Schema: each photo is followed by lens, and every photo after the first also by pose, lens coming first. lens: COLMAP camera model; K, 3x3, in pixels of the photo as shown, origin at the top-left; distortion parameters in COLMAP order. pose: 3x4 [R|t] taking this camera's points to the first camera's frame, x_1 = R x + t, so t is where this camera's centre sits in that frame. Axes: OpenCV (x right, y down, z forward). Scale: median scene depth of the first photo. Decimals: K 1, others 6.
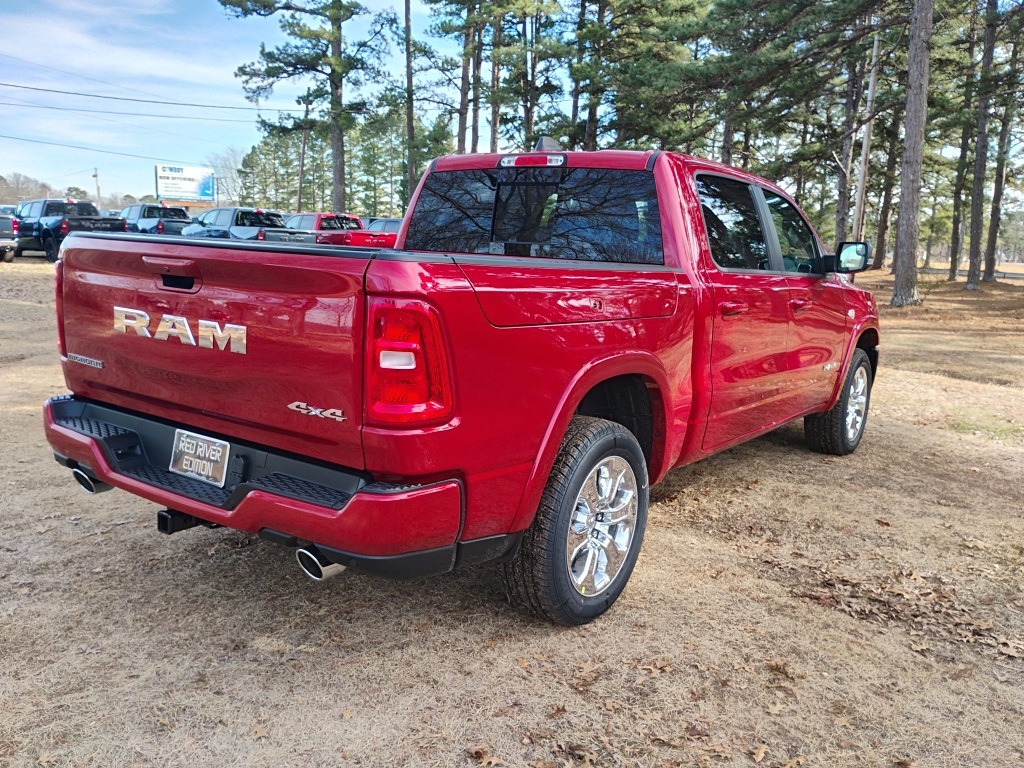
lens RADIAL K [[856.9, 0, 512.6], [0, 856.9, 385.1], [0, 0, 1]] dist [0.041130, -0.031856]
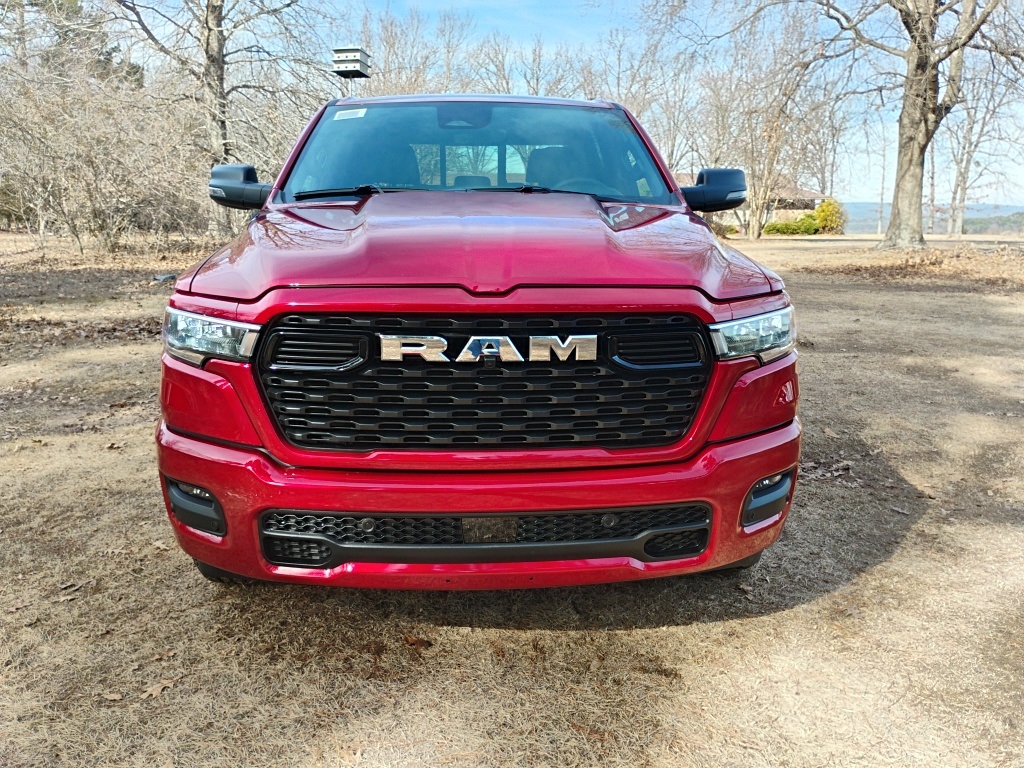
lens RADIAL K [[856.9, 0, 512.2], [0, 856.9, 383.9], [0, 0, 1]] dist [0.041130, -0.031856]
pose [[0.772156, -0.174698, 0.610946, -0.980711], [0.132011, 0.984590, 0.114696, -0.134764], [-0.621569, -0.007912, 0.783319, 0.182607]]
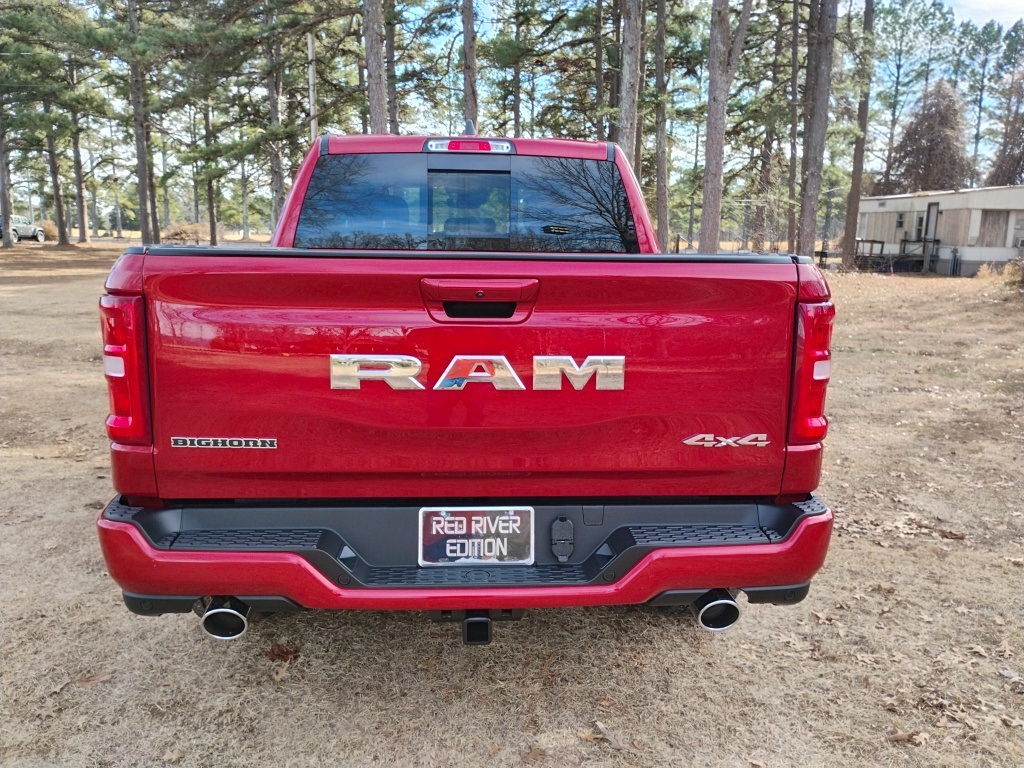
lens RADIAL K [[856.9, 0, 512.1], [0, 856.9, 383.5], [0, 0, 1]] dist [0.041130, -0.031856]
pose [[0.775951, -0.143257, 0.614310, -0.812820], [0.128932, 0.989329, 0.067854, -0.101010], [-0.617476, 0.026553, 0.786142, 0.388911]]
